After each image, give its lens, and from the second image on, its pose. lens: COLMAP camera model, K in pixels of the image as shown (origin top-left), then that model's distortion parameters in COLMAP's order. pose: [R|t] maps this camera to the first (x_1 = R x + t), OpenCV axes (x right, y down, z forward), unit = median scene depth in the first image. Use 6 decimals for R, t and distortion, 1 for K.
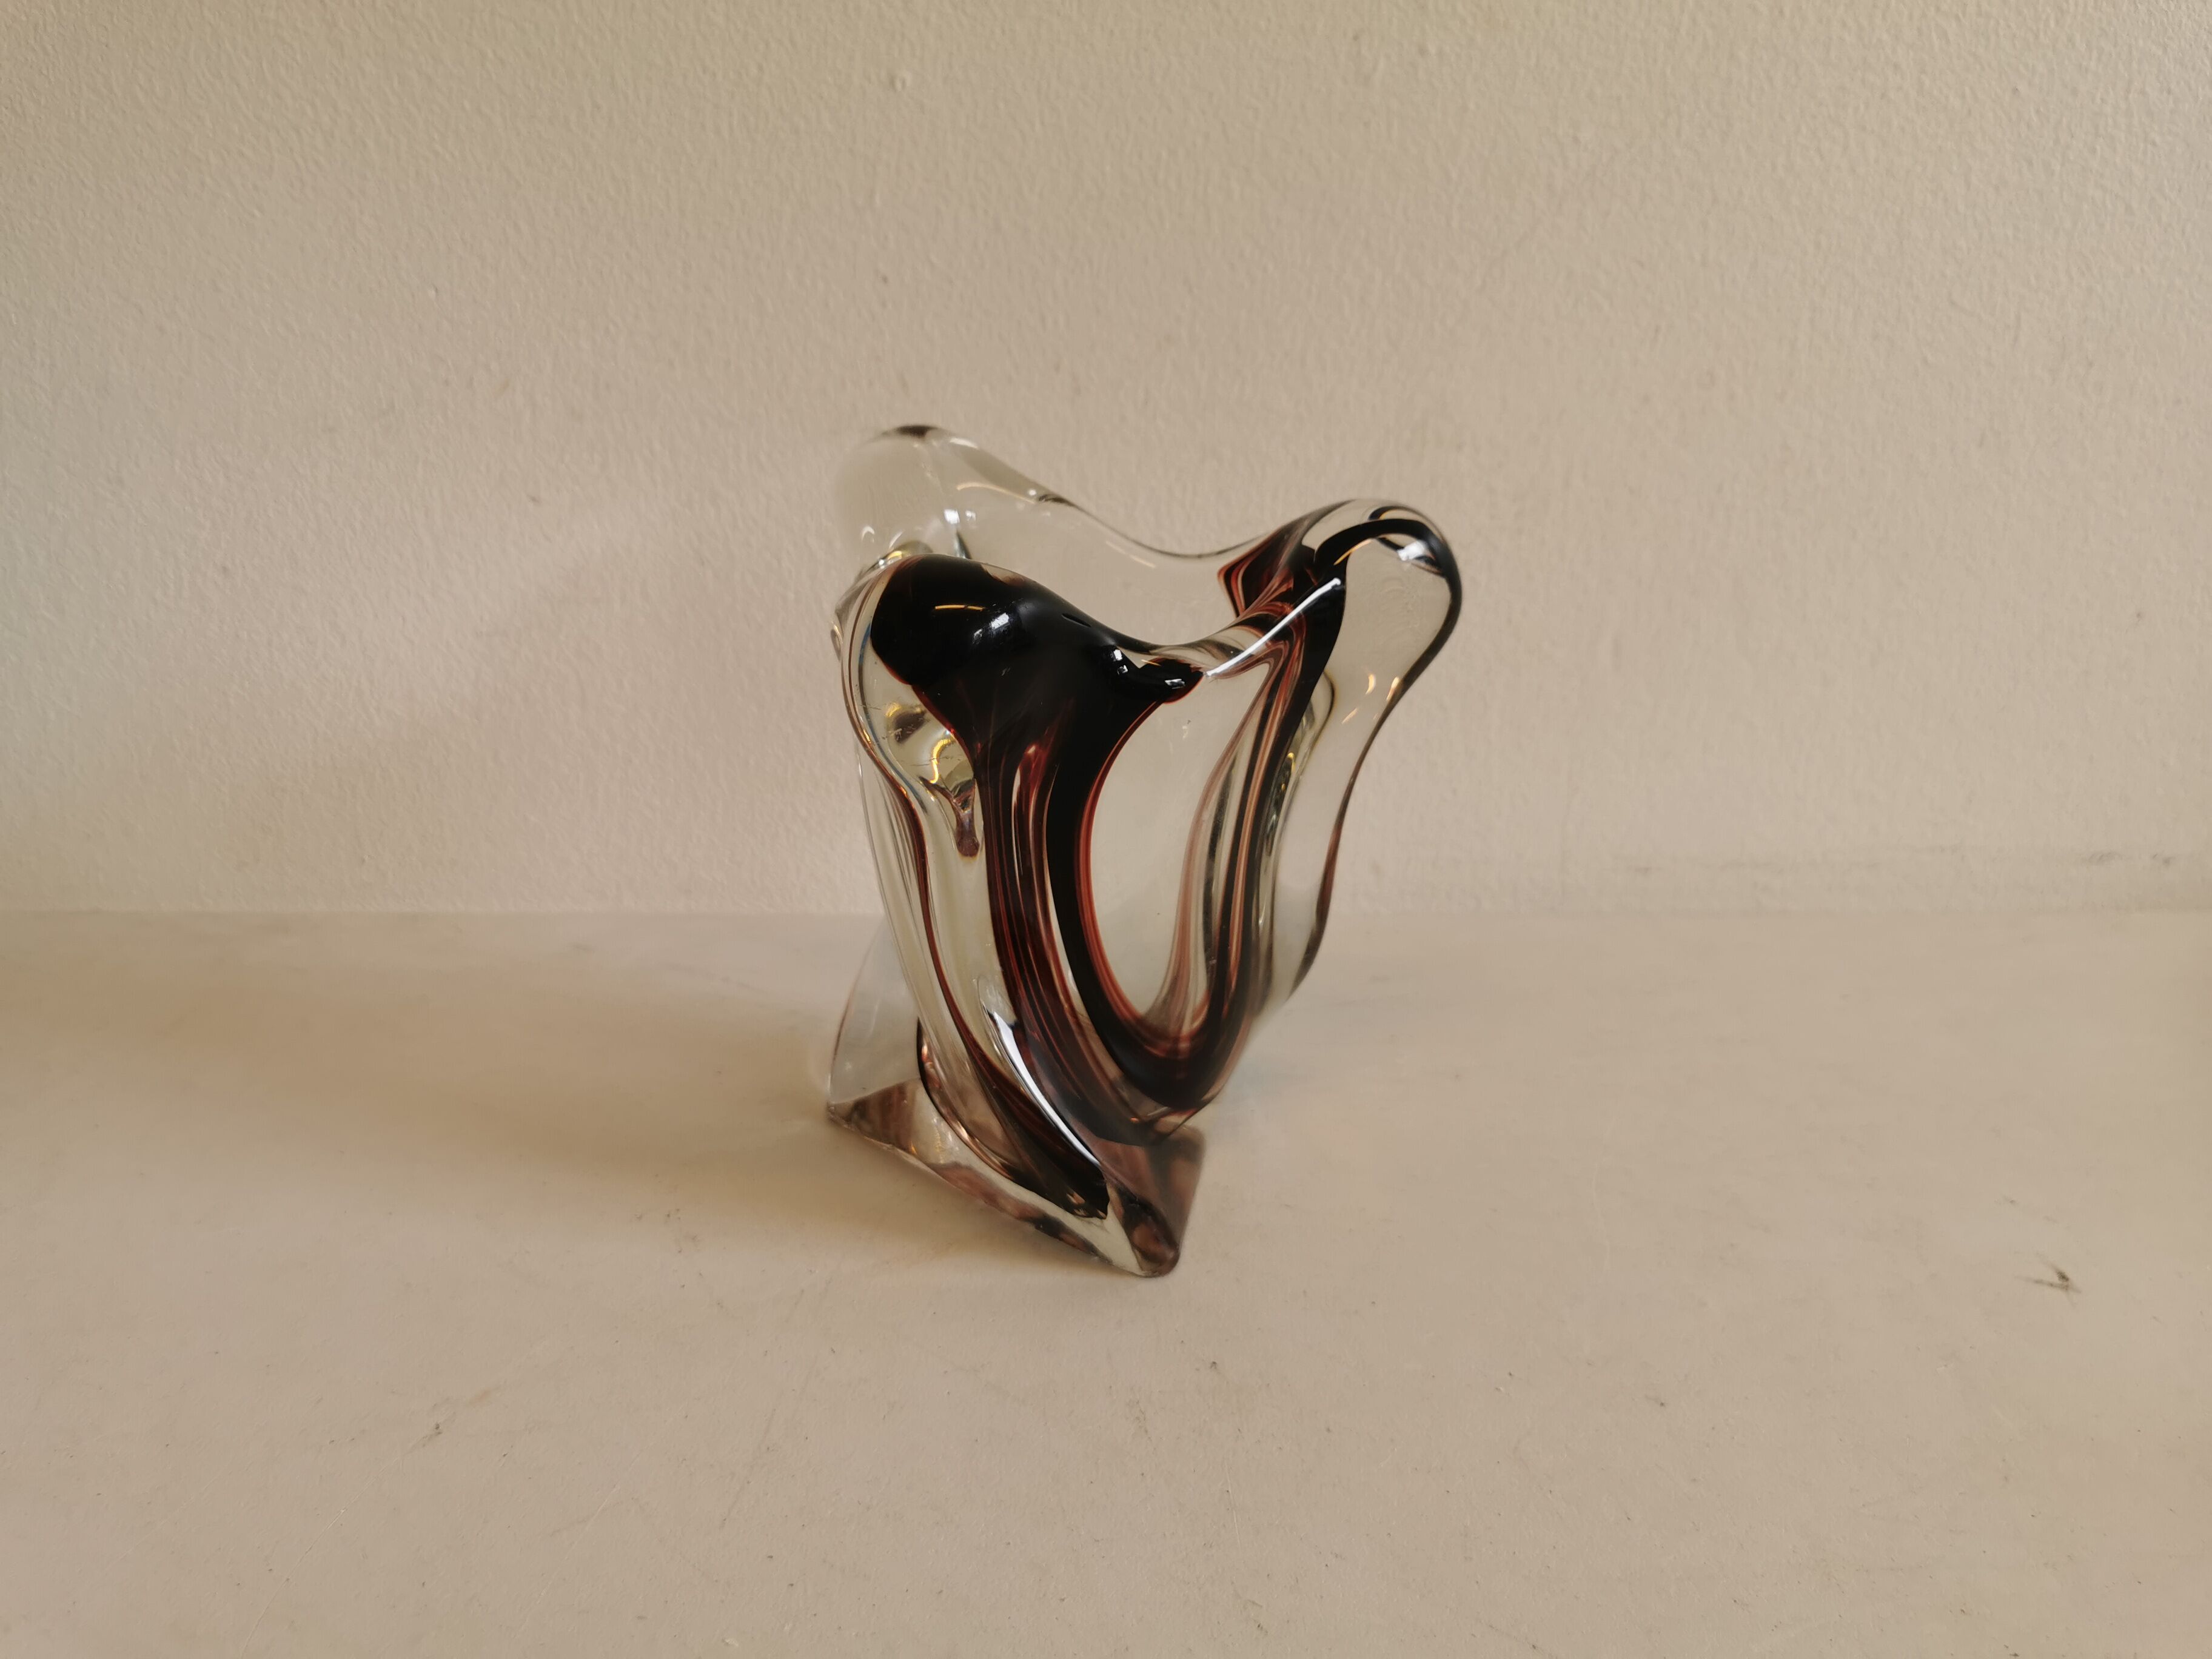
lens RADIAL K [[1845.3, 0, 1099.6], [0, 1845.3, 787.5], [0, 0, 1]] dist [-0.006858, -0.073984]
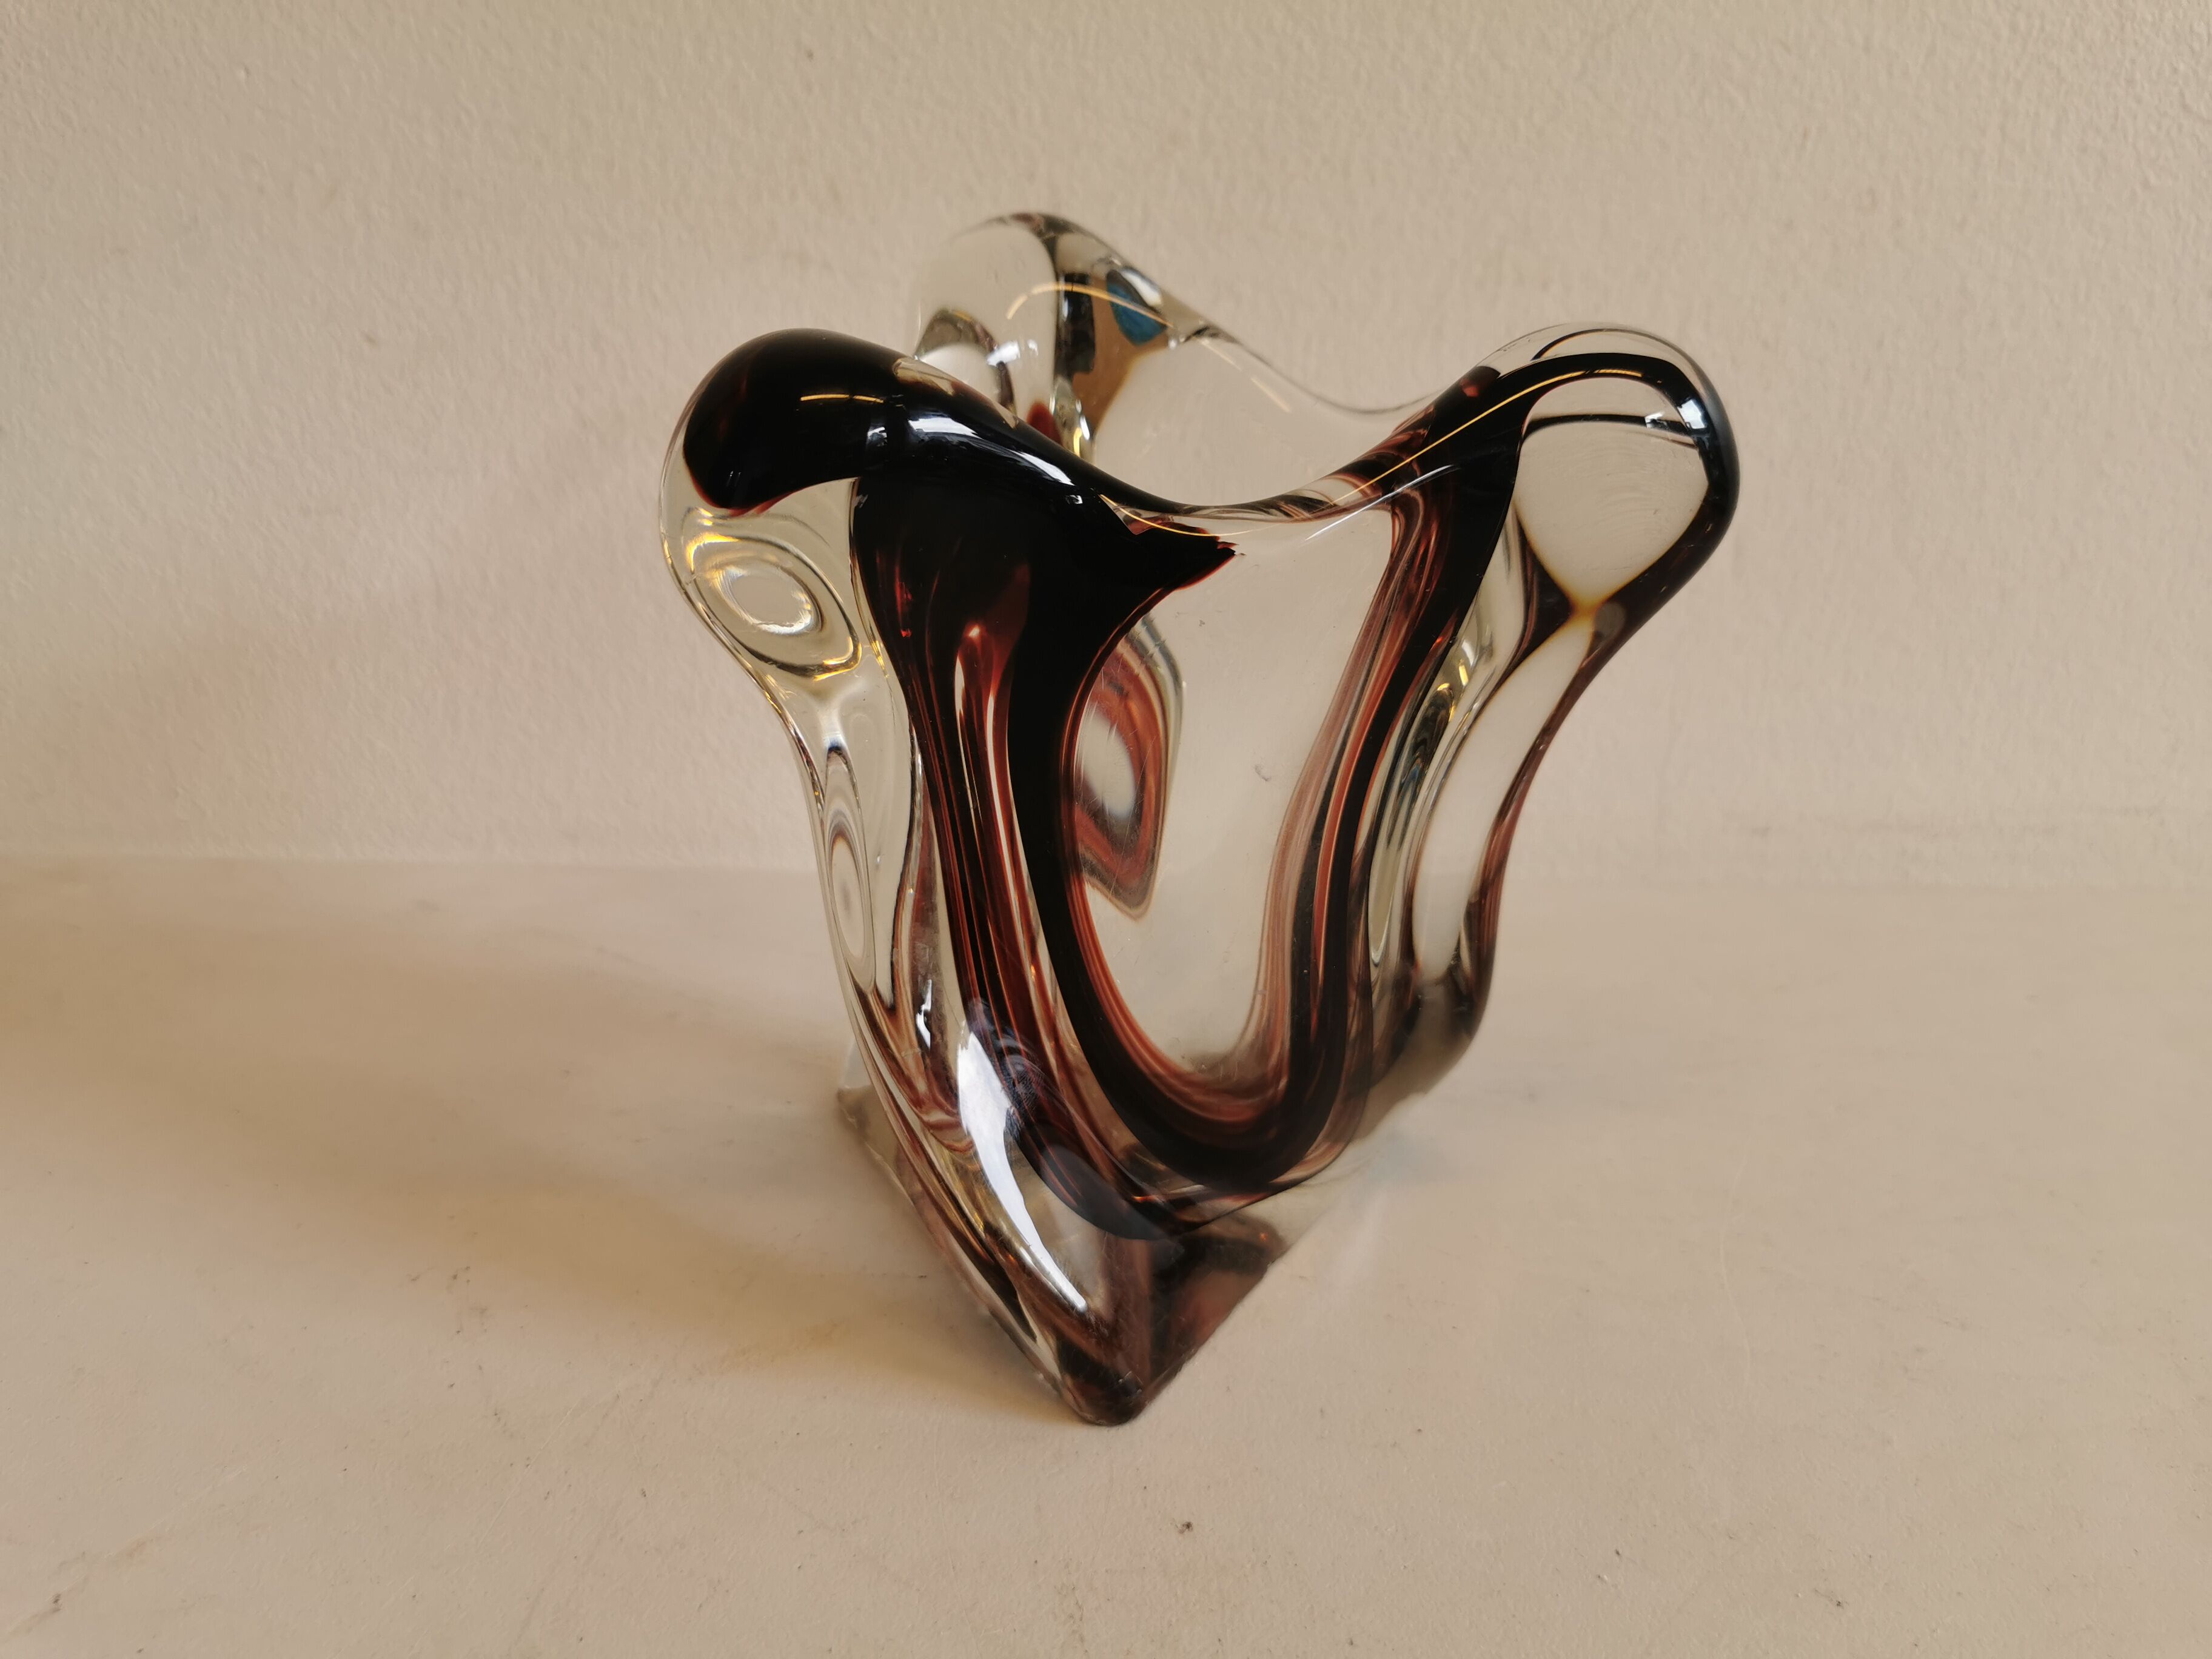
lens RADIAL K [[1845.3, 0, 1099.9], [0, 1845.3, 798.9], [0, 0, 1]] dist [-0.006858, -0.073984]
pose [[0.999667, 0.016317, -0.019967, 0.026104], [-0.015727, 0.999446, 0.029347, 0.013113], [0.020434, -0.029024, 0.999370, 0.215167]]
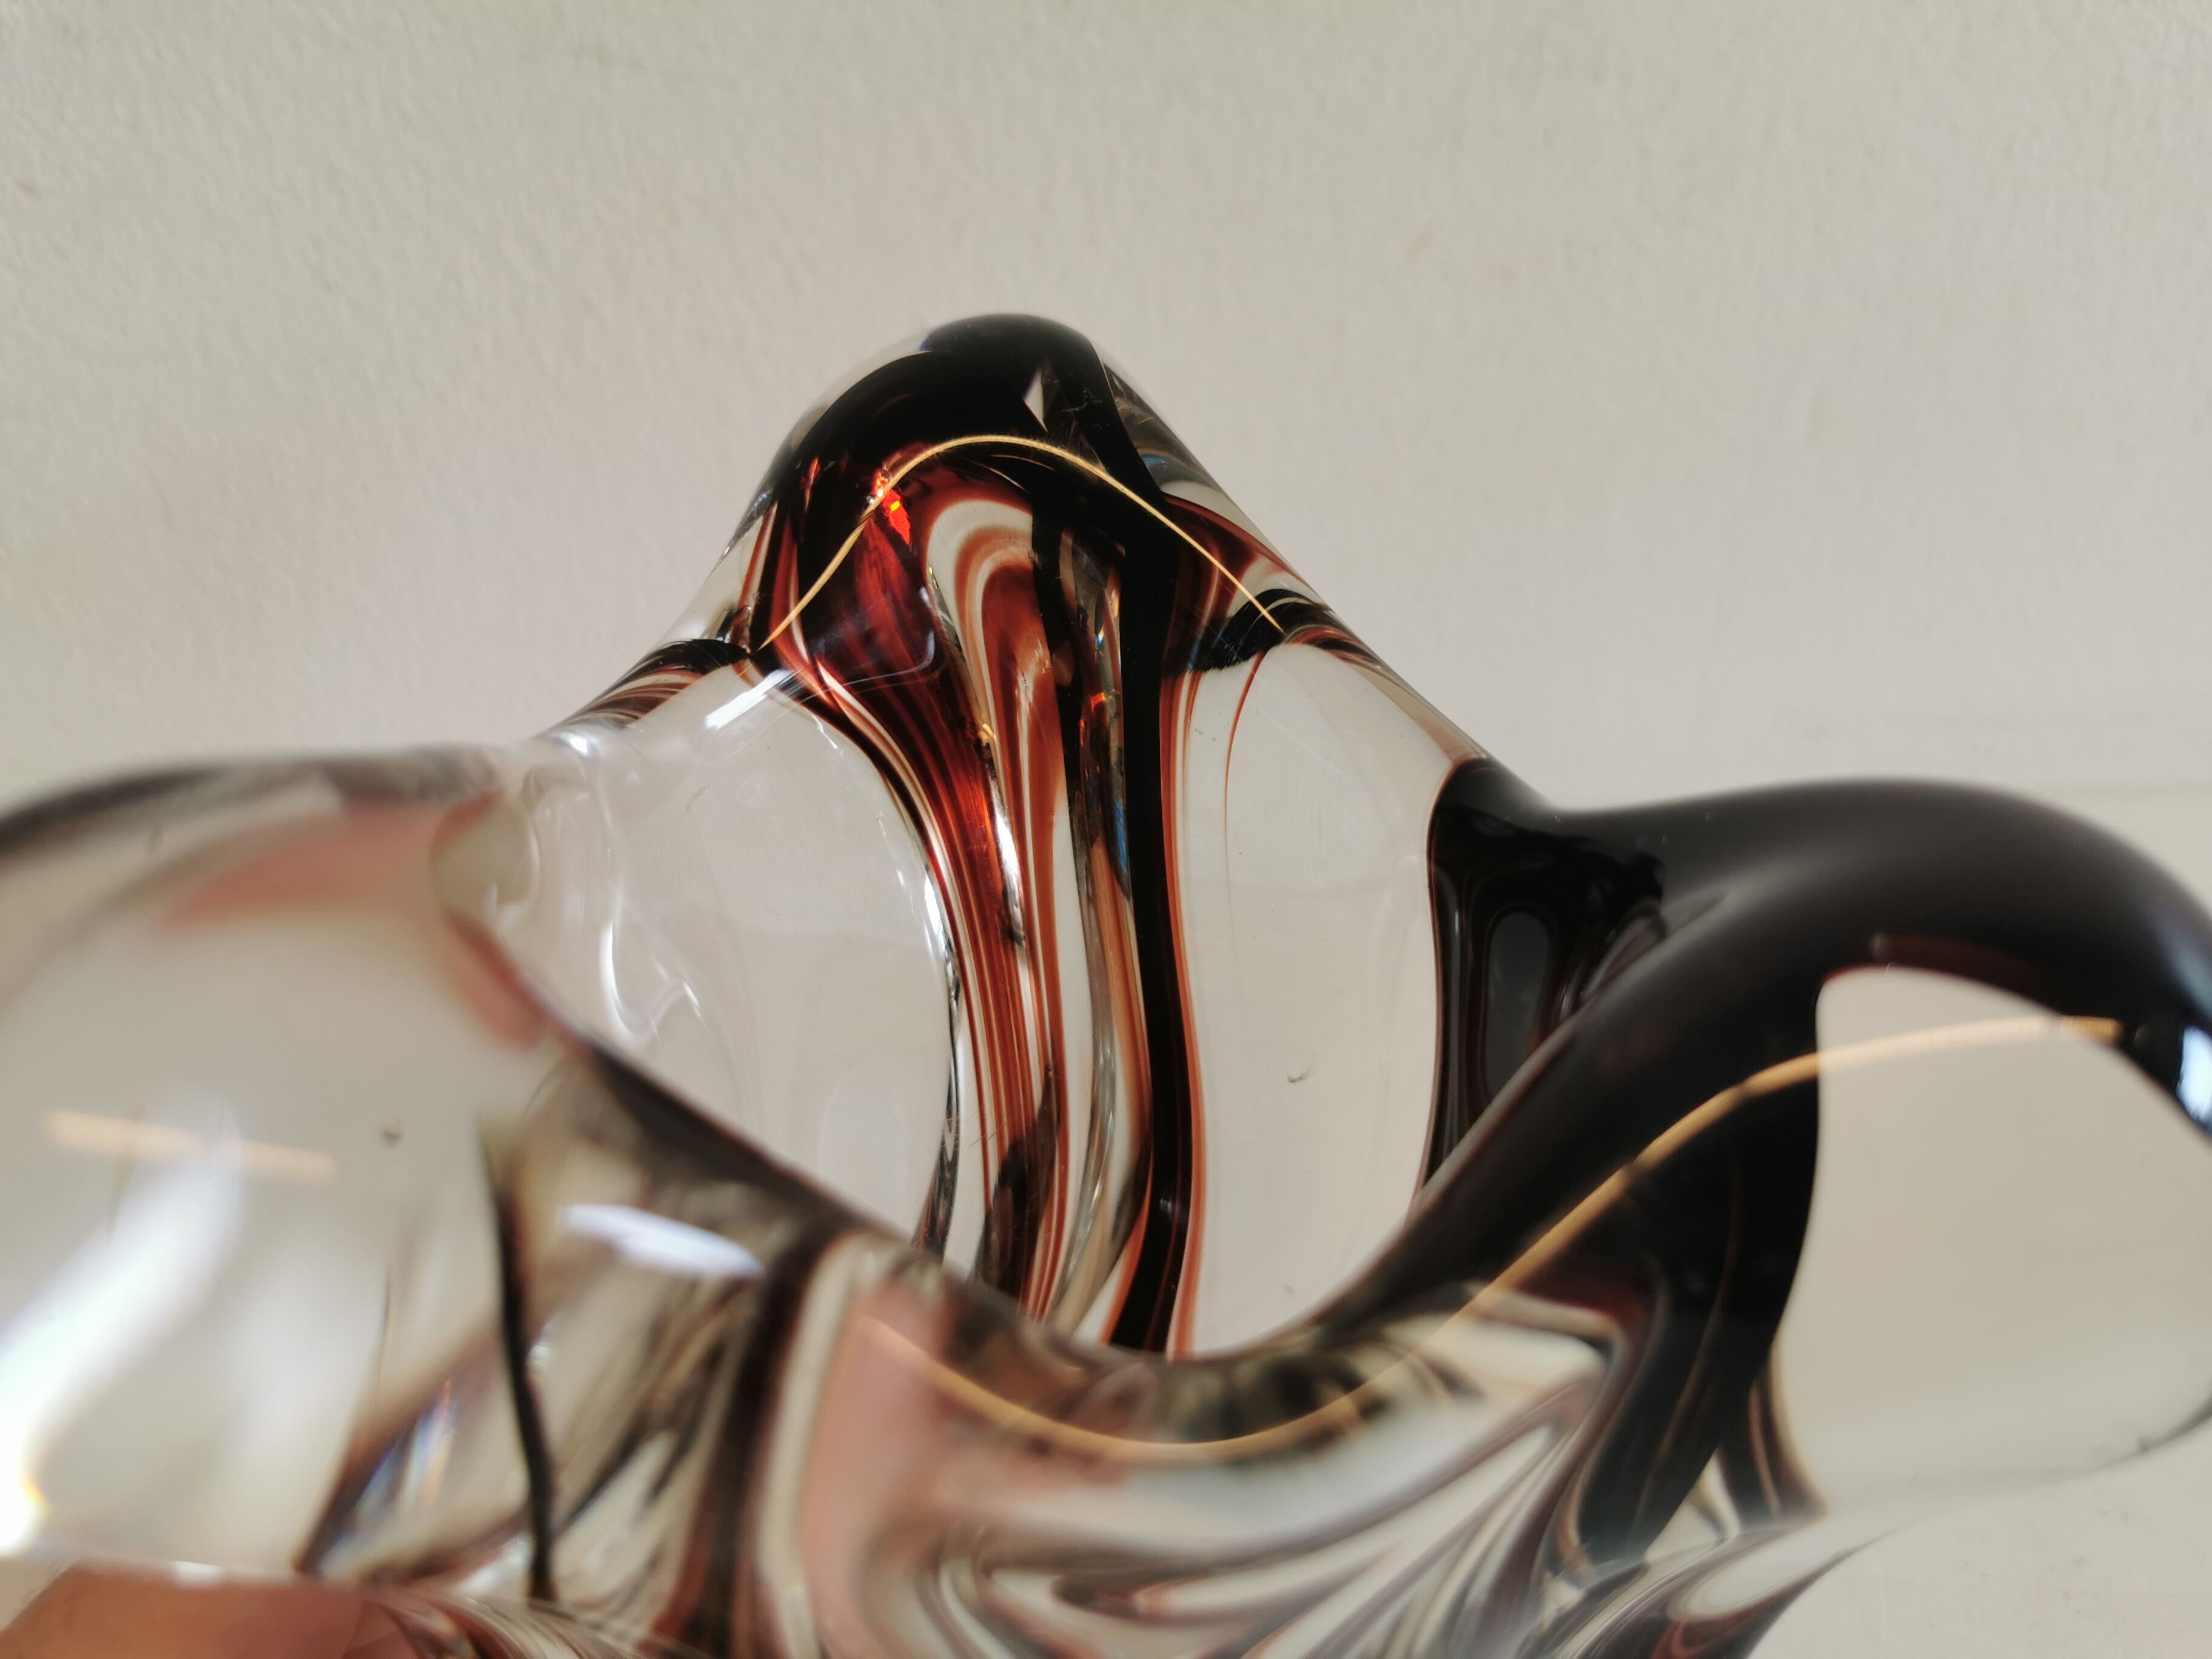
lens RADIAL K [[1845.3, 0, 1121.4], [0, 1845.3, 833.5], [0, 0, 1]] dist [-0.006858, -0.073984]
pose [[0.998709, -0.023238, 0.045171, 0.010348], [0.011461, 0.969381, 0.245293, -0.096178], [-0.049488, -0.244459, 0.968396, 0.382484]]
